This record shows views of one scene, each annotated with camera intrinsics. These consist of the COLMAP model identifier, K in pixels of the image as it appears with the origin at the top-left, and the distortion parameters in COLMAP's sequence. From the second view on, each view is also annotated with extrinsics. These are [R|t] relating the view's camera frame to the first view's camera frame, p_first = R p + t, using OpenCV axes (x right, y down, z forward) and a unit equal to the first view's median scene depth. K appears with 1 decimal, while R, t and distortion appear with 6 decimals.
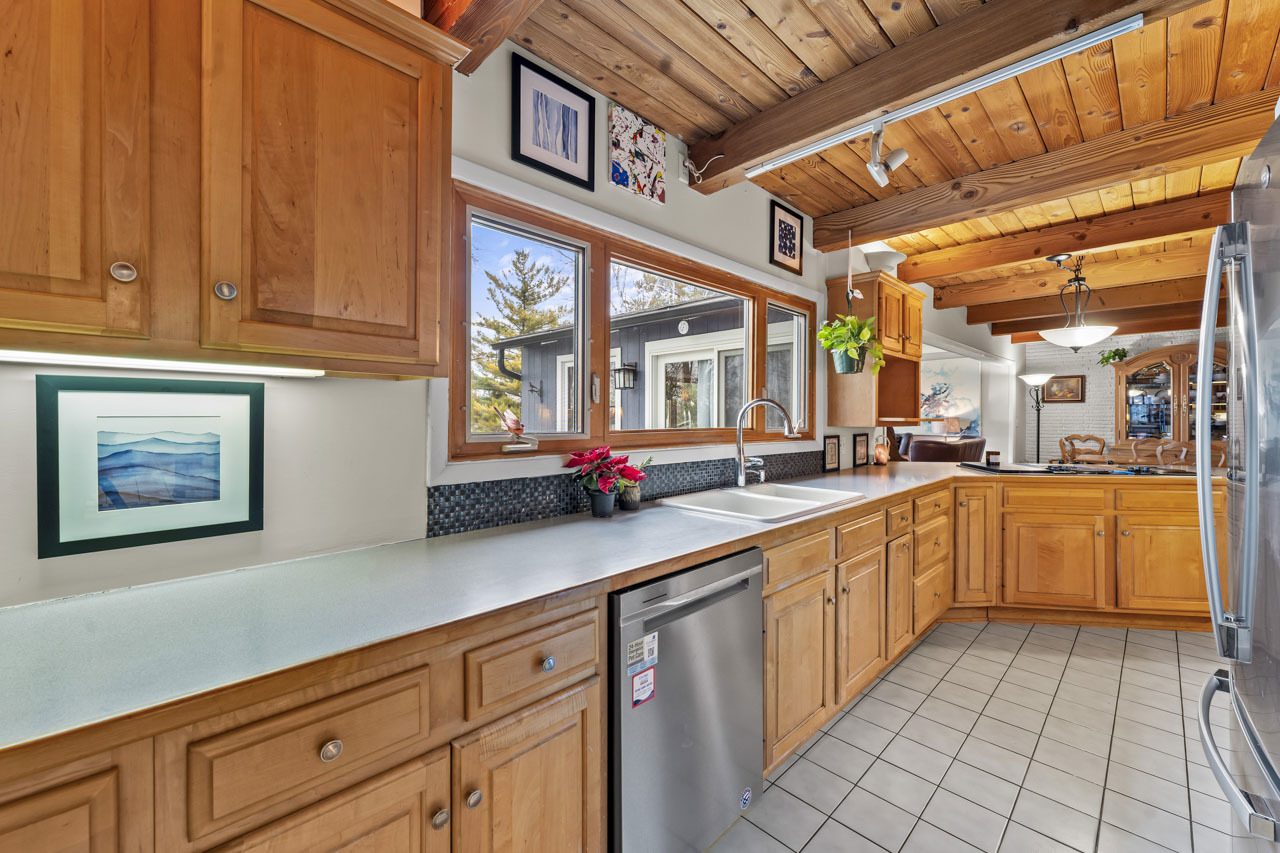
lens RADIAL K [[510.4, 0, 635.6], [0, 510.4, 430.3], [0, 0, 1]] dist [-0.000628, -0.000174]
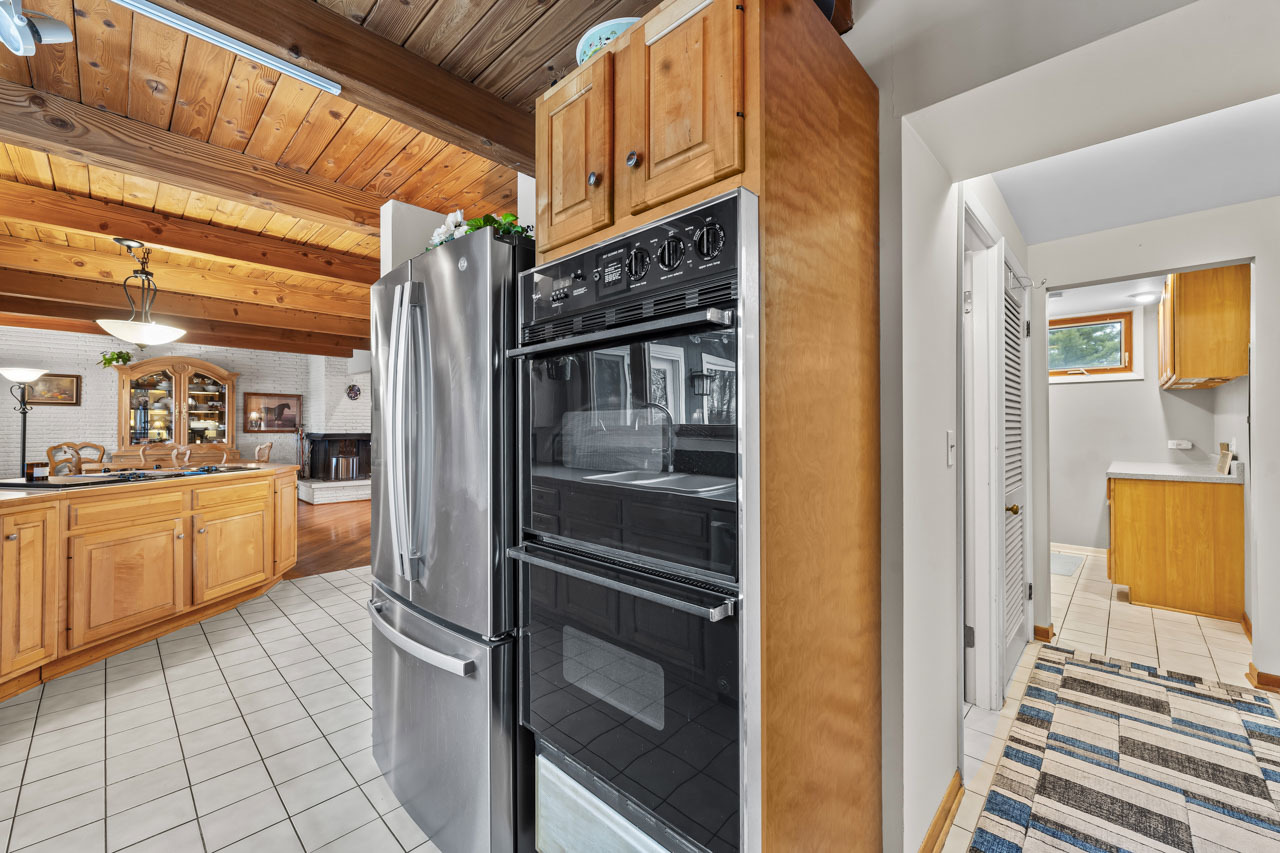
lens RADIAL K [[510.4, 0, 635.6], [0, 510.4, 430.3], [0, 0, 1]] dist [-0.000628, -0.000174]
pose [[-0.024723, -0.007213, 0.999668, -0.100199], [0.022491, 0.999717, 0.007769, 0.007839], [-0.999441, 0.022676, -0.024554, 0.129383]]
